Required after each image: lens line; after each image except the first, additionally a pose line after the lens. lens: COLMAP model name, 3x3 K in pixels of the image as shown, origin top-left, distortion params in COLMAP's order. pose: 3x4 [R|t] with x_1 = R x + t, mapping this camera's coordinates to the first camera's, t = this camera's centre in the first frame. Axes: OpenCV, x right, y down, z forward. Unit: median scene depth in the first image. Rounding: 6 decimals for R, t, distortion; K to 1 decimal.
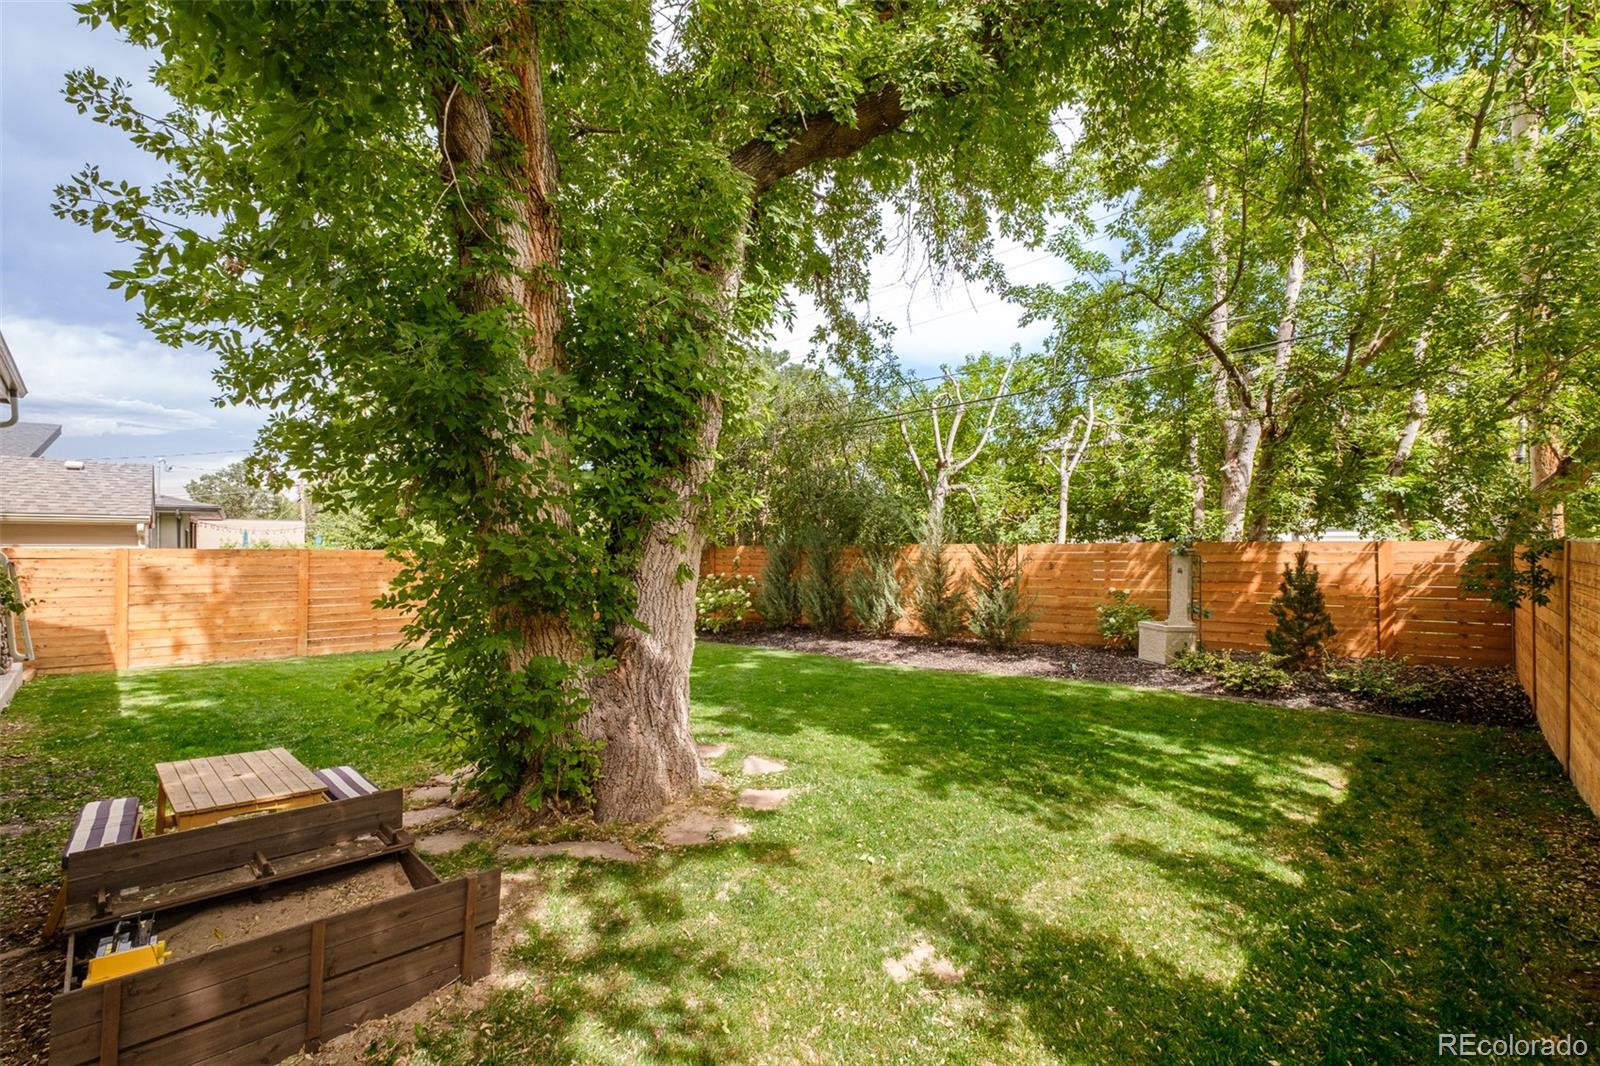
lens RADIAL K [[697.3, 0, 797.1], [0, 697.3, 534.1], [0, 0, 1]] dist [-0.002844, -0.000799]
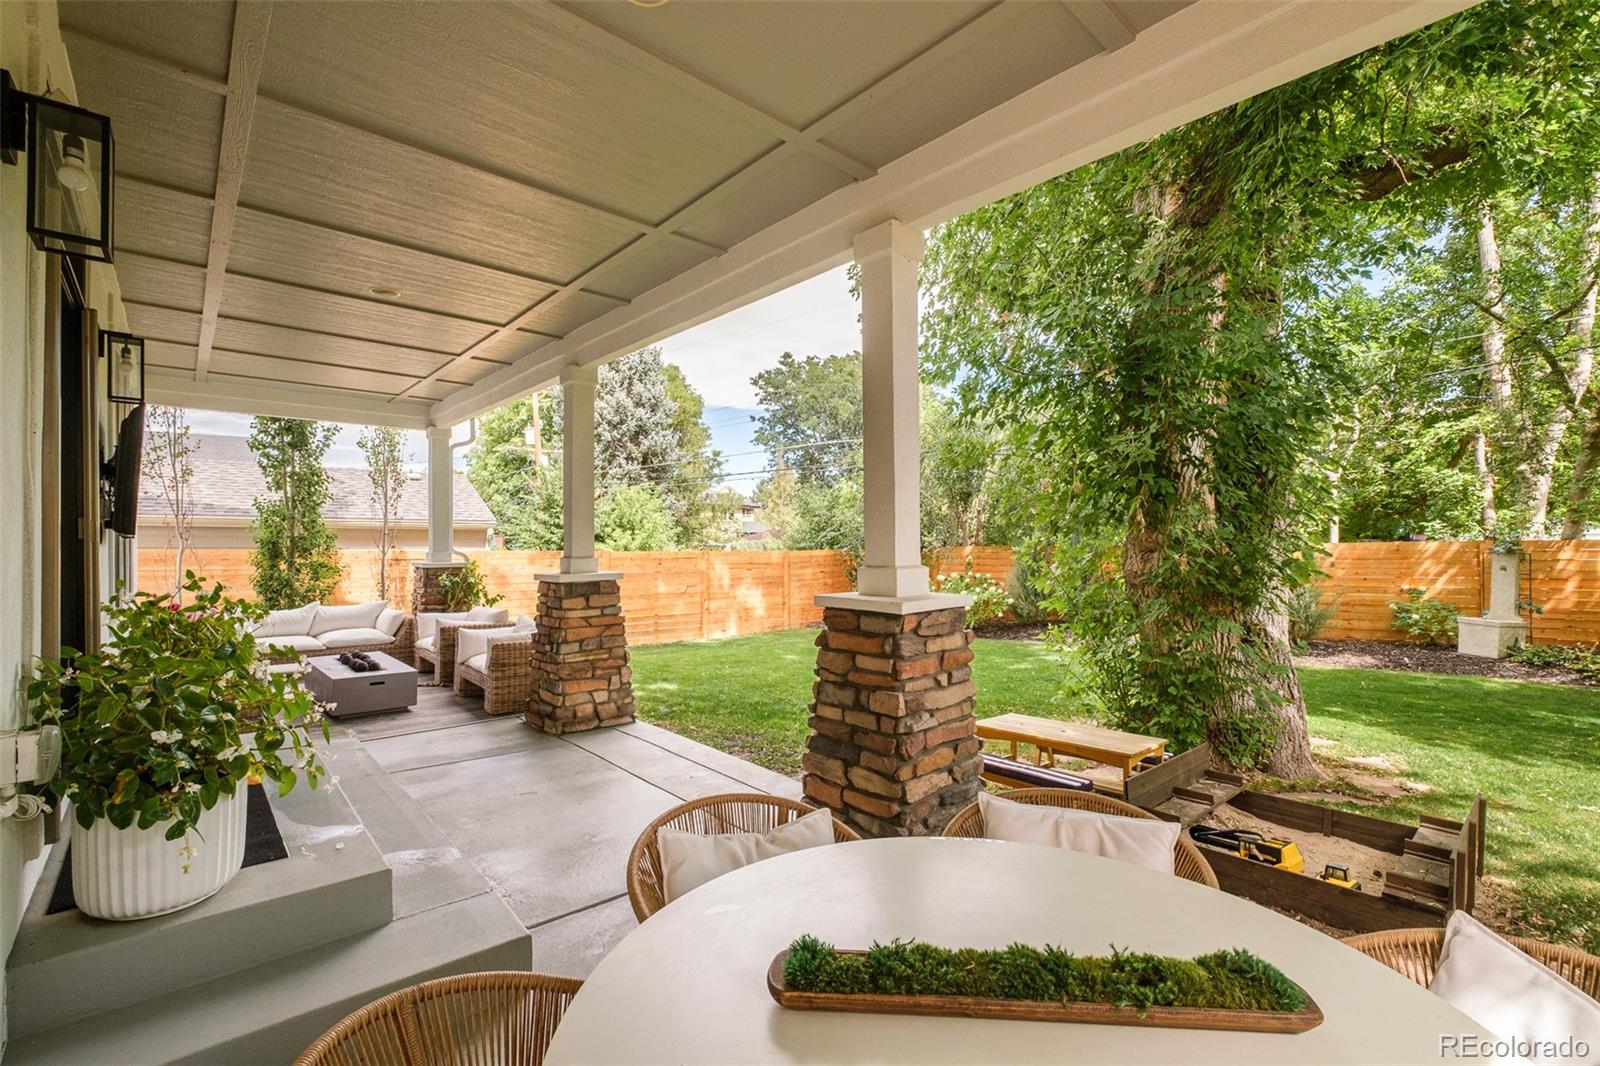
lens RADIAL K [[697.3, 0, 800.8], [0, 697.3, 540.7], [0, 0, 1]] dist [-0.002844, -0.000799]
pose [[0.997727, -0.004674, -0.067231, -0.416687], [0.005306, 0.999943, 0.009228, -0.003830], [0.067184, -0.009564, 0.997695, -0.098077]]
